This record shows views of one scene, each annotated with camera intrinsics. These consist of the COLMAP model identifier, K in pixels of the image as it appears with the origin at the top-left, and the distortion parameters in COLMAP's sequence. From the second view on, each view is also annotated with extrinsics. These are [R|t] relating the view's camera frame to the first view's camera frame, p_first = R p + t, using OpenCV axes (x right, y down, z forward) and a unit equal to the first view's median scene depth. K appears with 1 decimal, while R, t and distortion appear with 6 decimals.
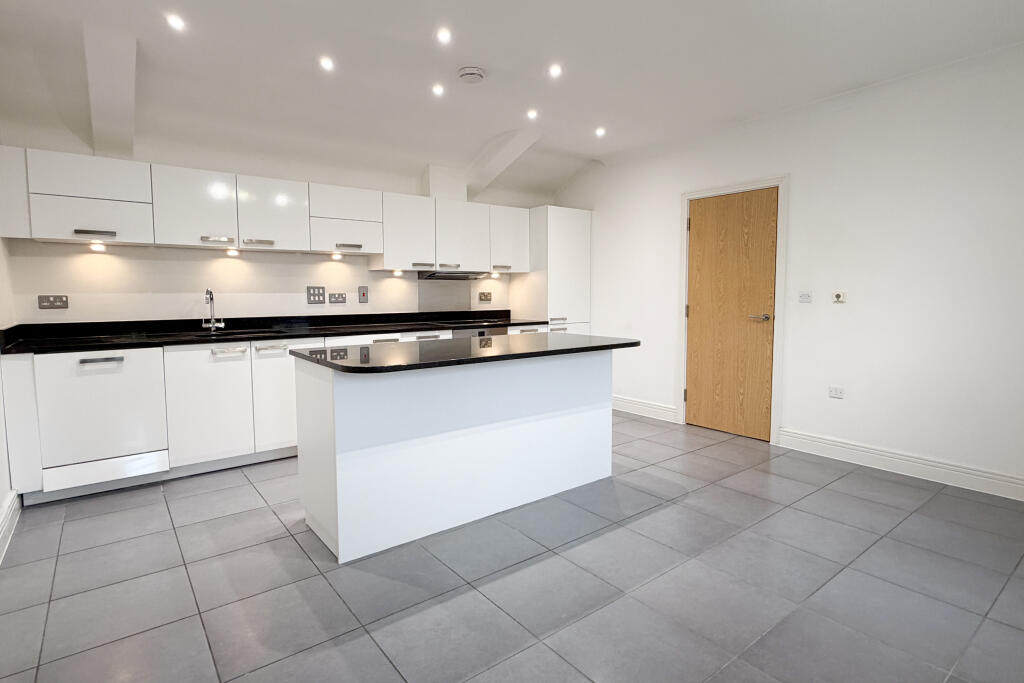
lens RADIAL K [[518.3, 0, 510.6], [0, 518.3, 342.2], [0, 0, 1]] dist [0.005131, 0.000282]
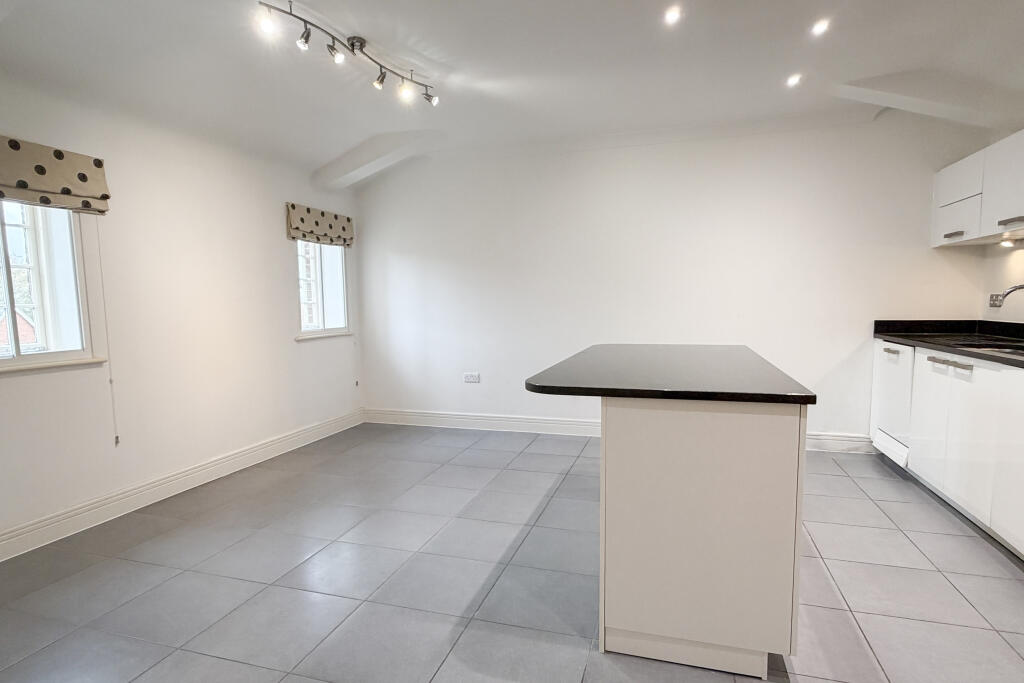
lens RADIAL K [[538.0, 0, 511.8], [0, 538.0, 345.7], [0, 0, 1]] dist [-0.002428, -0.000352]
pose [[-0.820084, 0.059600, -0.569132, 0.726576], [-0.026302, 0.989585, 0.141530, -0.152831], [0.571639, 0.131035, -0.809974, 1.773614]]
